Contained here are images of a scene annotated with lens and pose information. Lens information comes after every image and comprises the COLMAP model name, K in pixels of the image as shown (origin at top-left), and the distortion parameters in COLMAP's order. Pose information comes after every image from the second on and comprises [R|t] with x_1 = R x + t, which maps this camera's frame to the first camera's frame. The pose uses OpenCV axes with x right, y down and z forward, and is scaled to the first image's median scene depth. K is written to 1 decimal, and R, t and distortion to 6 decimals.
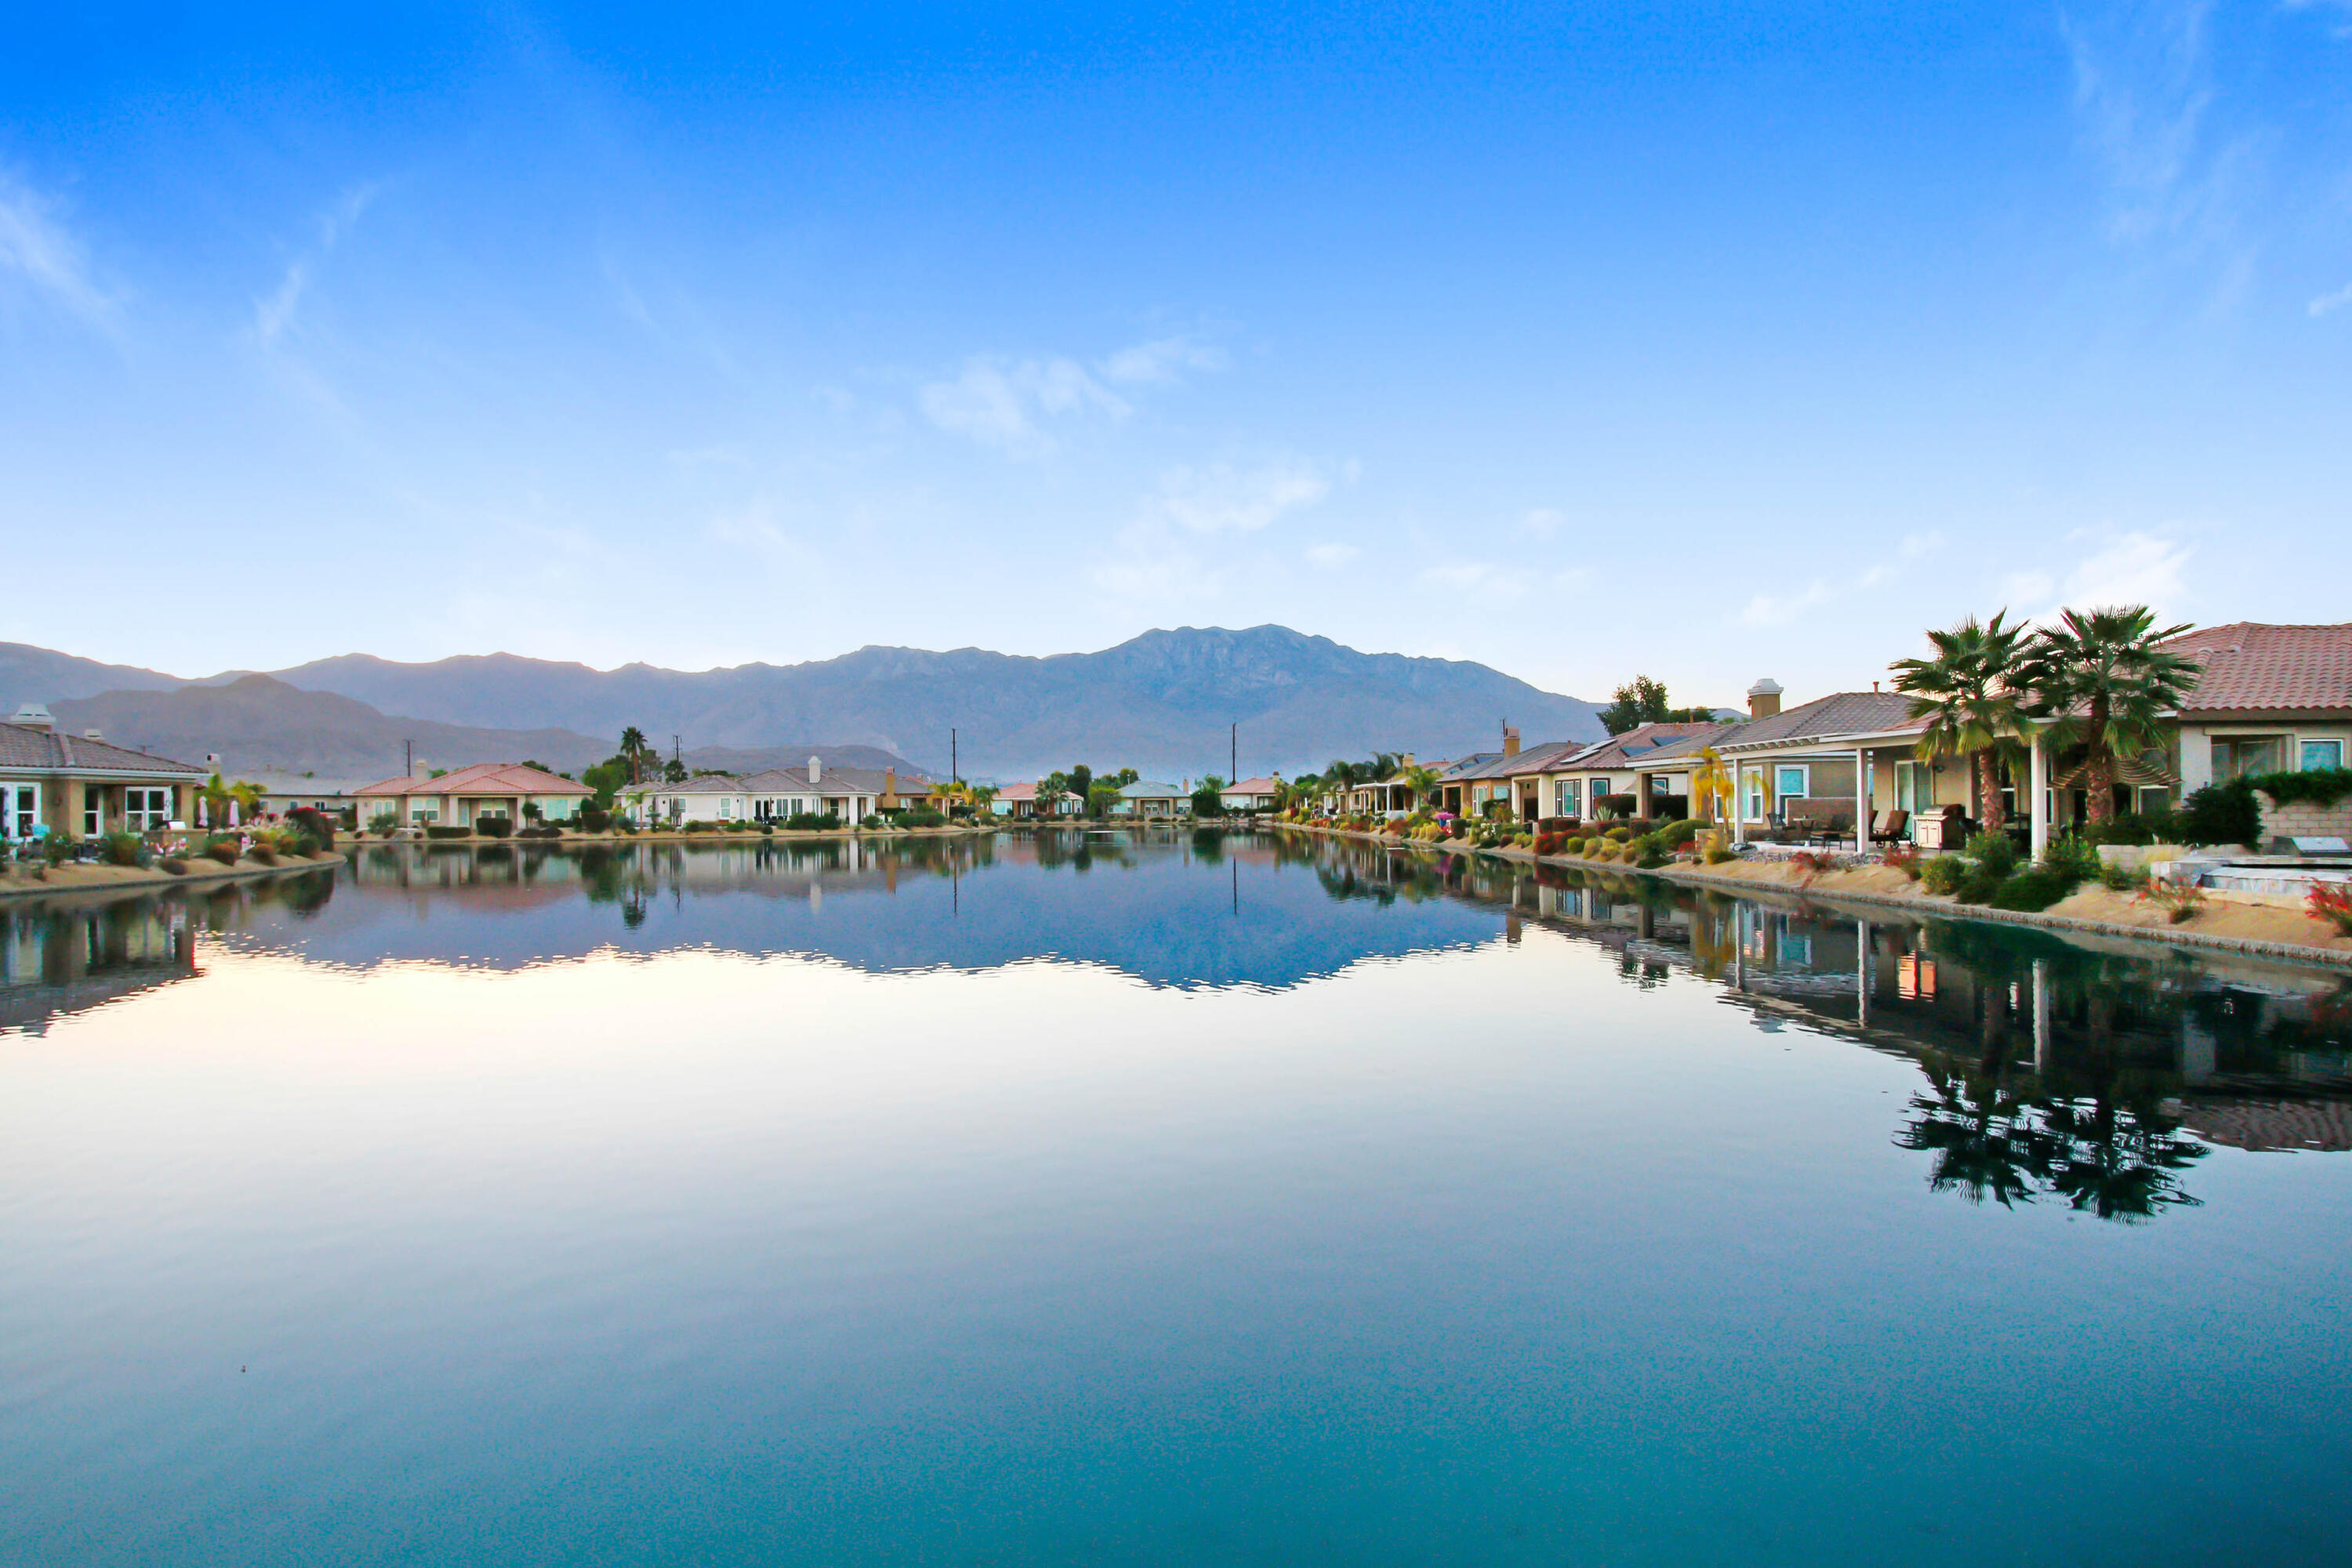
lens RADIAL K [[1266.9, 0, 1181.6], [0, 1266.9, 801.5], [0, 0, 1]] dist [-0.006989, 0.002165]
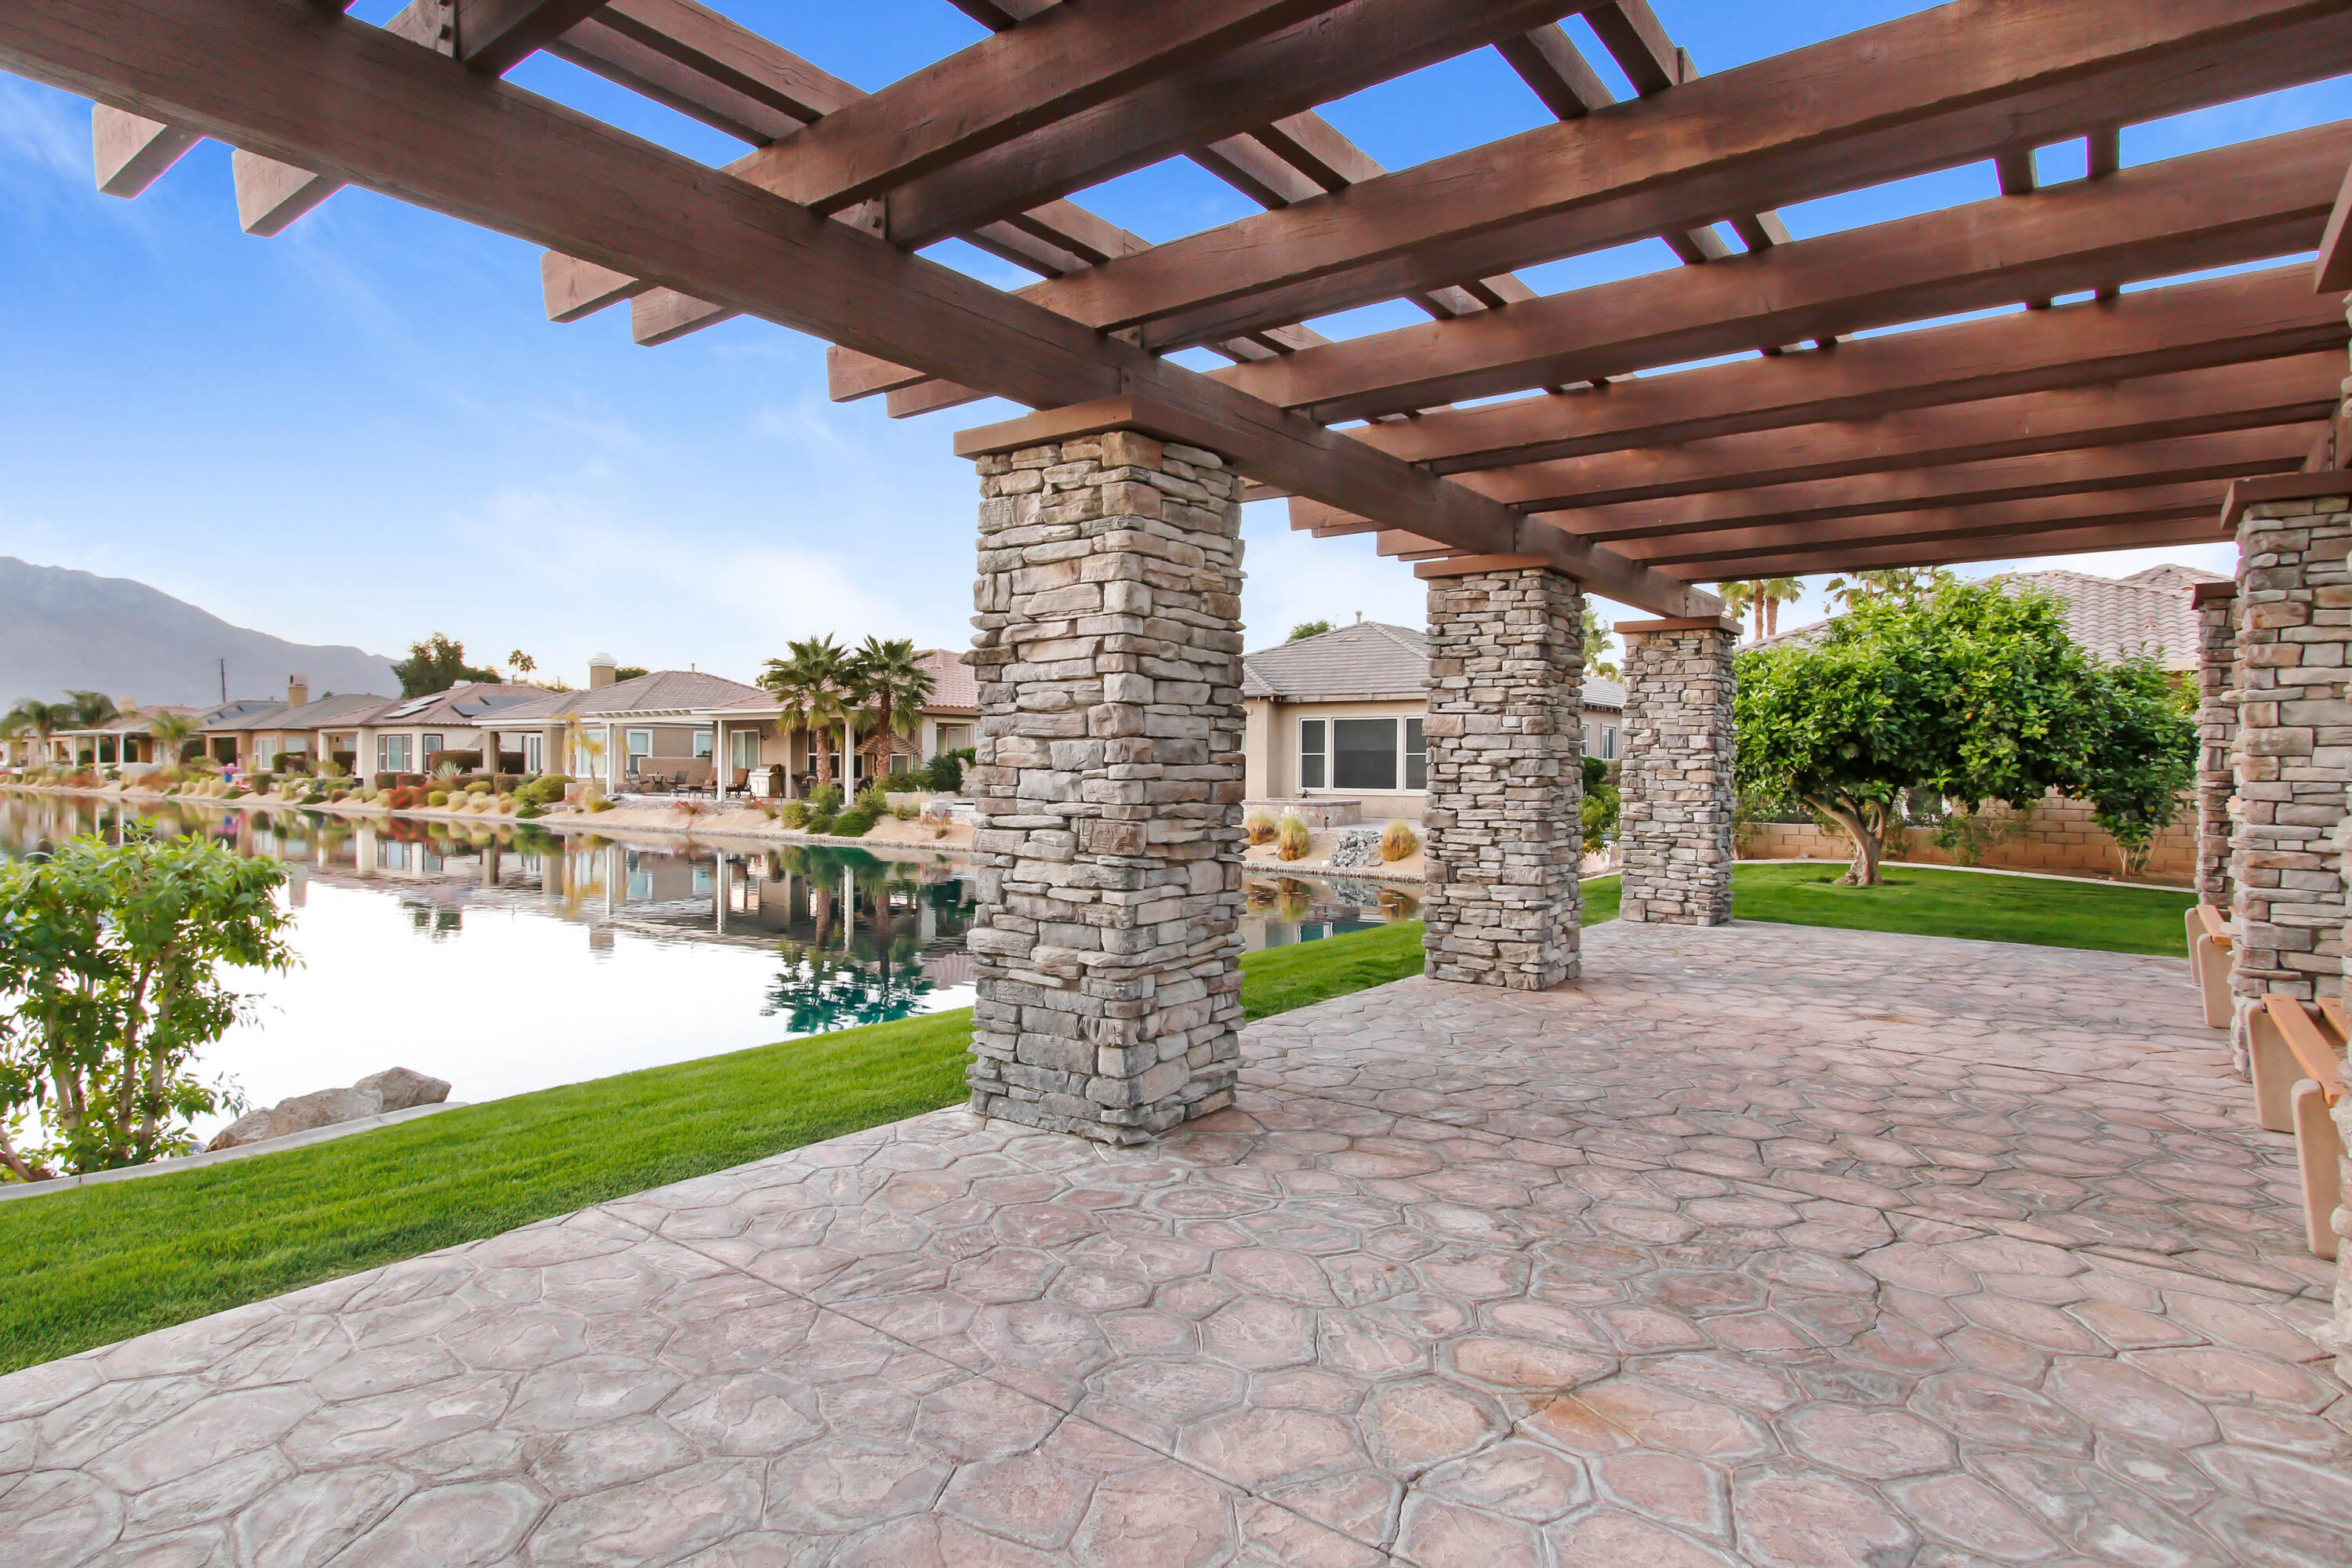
lens RADIAL K [[1266.9, 0, 1164.2], [0, 1266.9, 801.4], [0, 0, 1]] dist [-0.006989, 0.002165]
pose [[0.583950, -0.012553, 0.811692, -0.265585], [-0.015478, 0.999527, 0.026593, -0.000538], [-0.811642, -0.028092, 0.583480, -0.138584]]
